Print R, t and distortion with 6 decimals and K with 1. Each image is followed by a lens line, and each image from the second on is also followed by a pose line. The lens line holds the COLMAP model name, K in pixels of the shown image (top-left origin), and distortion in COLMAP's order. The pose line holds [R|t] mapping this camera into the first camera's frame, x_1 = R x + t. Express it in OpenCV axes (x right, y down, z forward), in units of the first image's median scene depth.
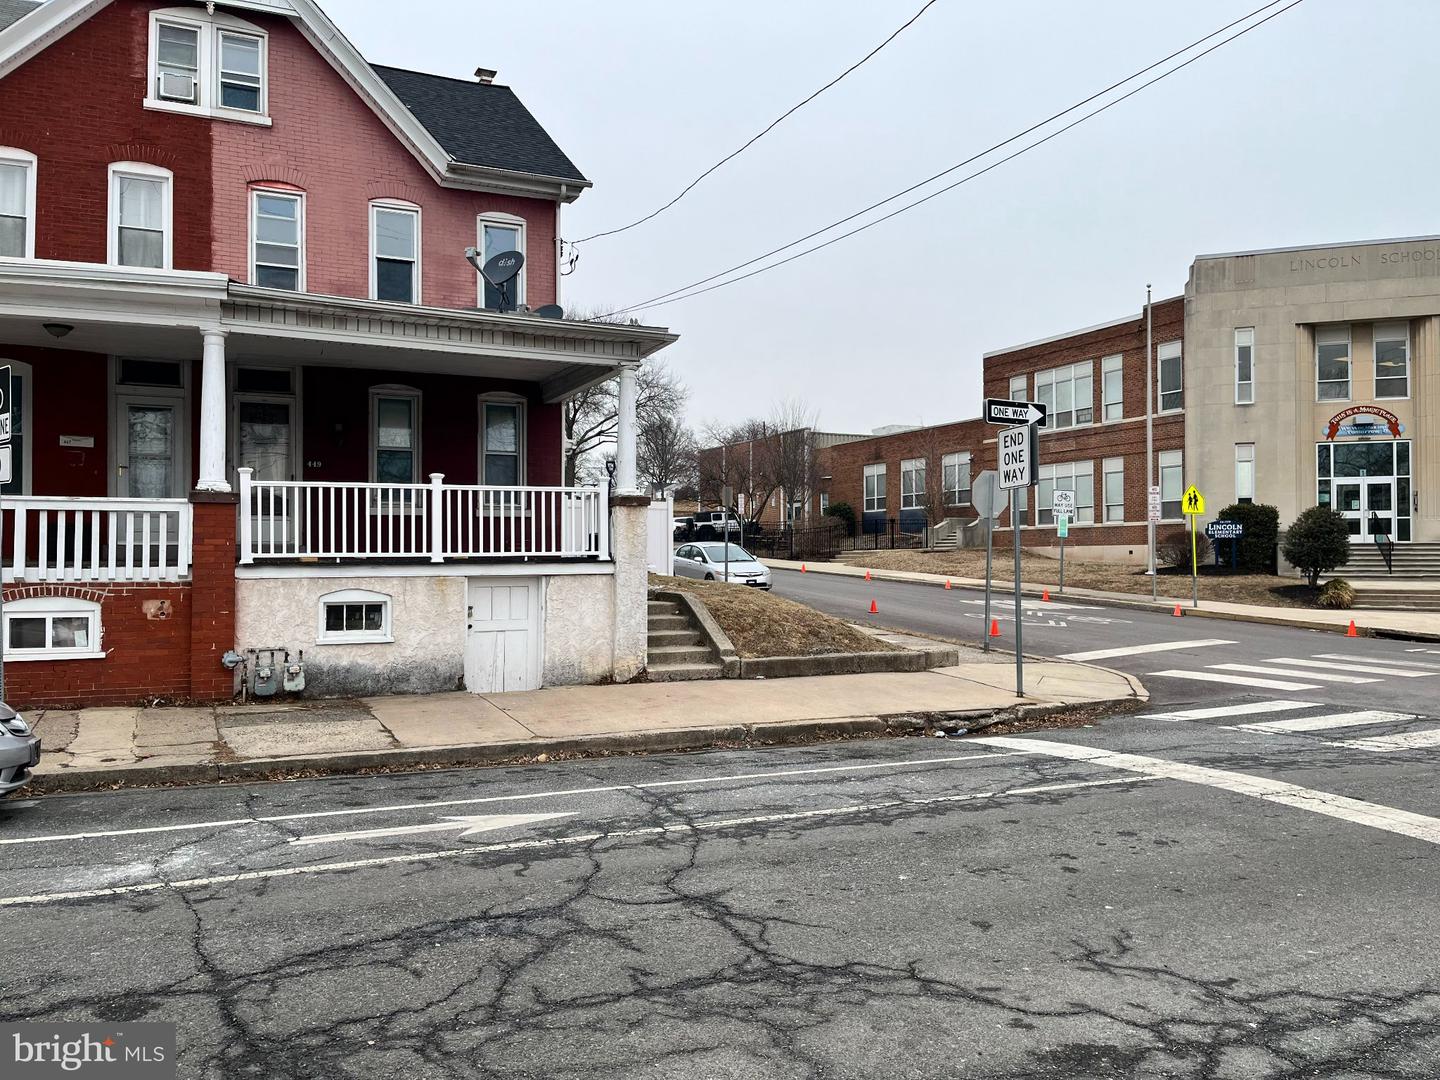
lens RADIAL K [[1107.5, 0, 720.0], [0, 1107.5, 540.0], [0, 0, 1]] dist [0.084888, -0.109875]
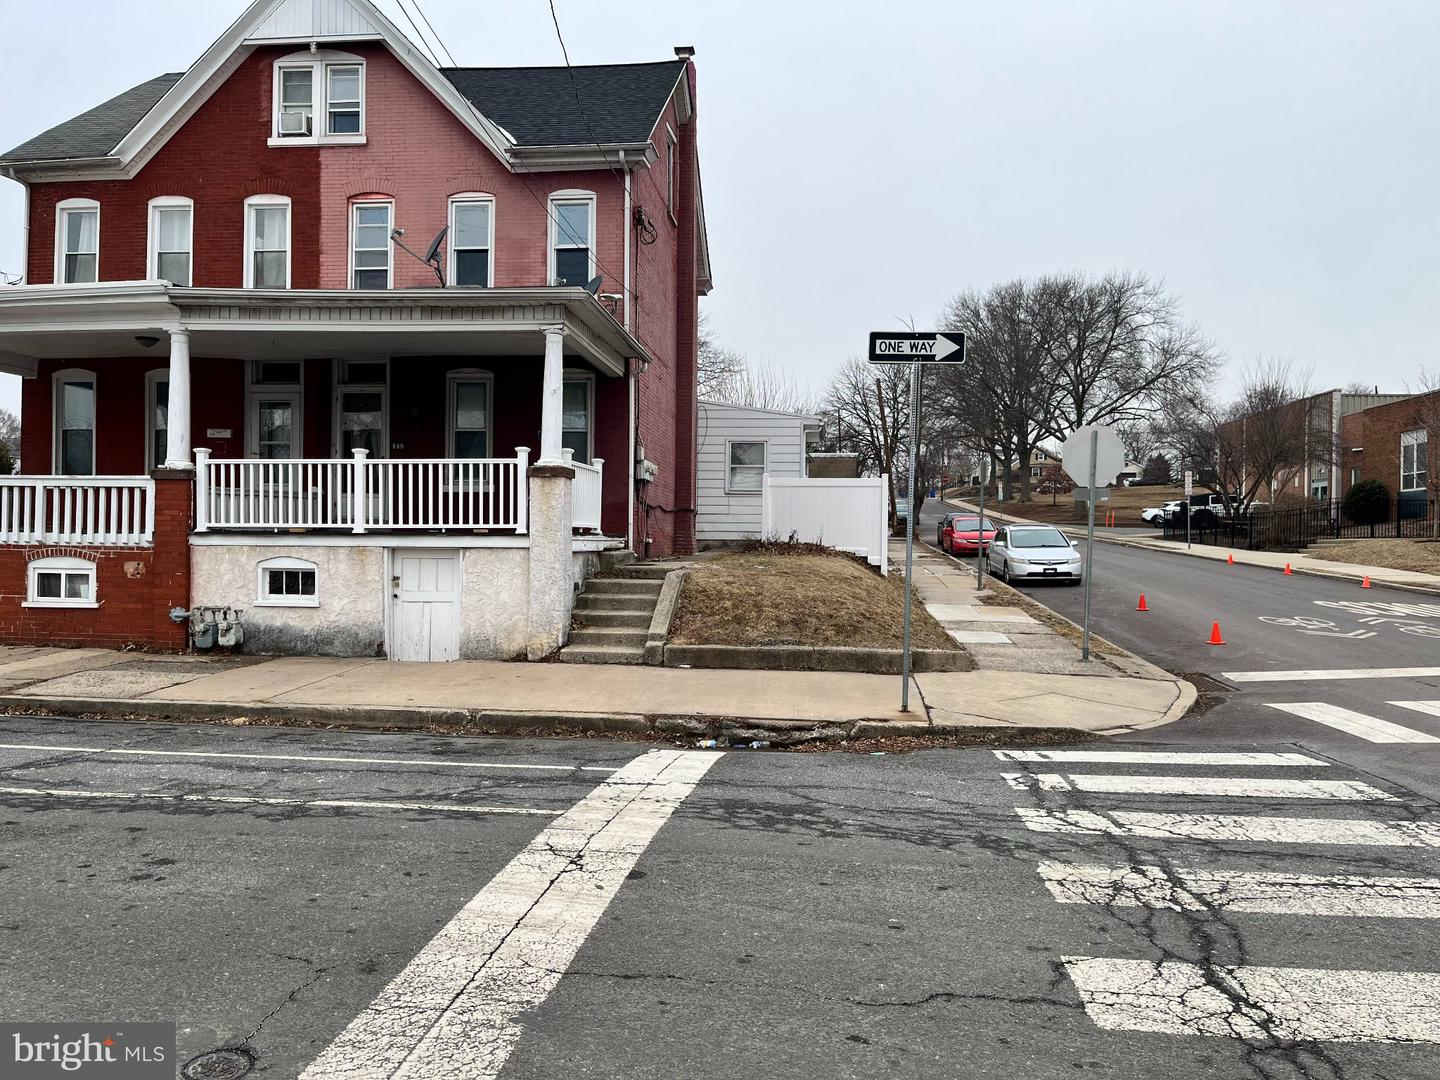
lens RADIAL K [[1107.5, 0, 720.0], [0, 1107.5, 540.0], [0, 0, 1]] dist [0.084888, -0.109875]
pose [[0.852909, 0.009659, -0.521970, 0.564628], [-0.004922, 0.999933, 0.010461, 0.013252], [0.522036, -0.006353, 0.852900, 0.270661]]
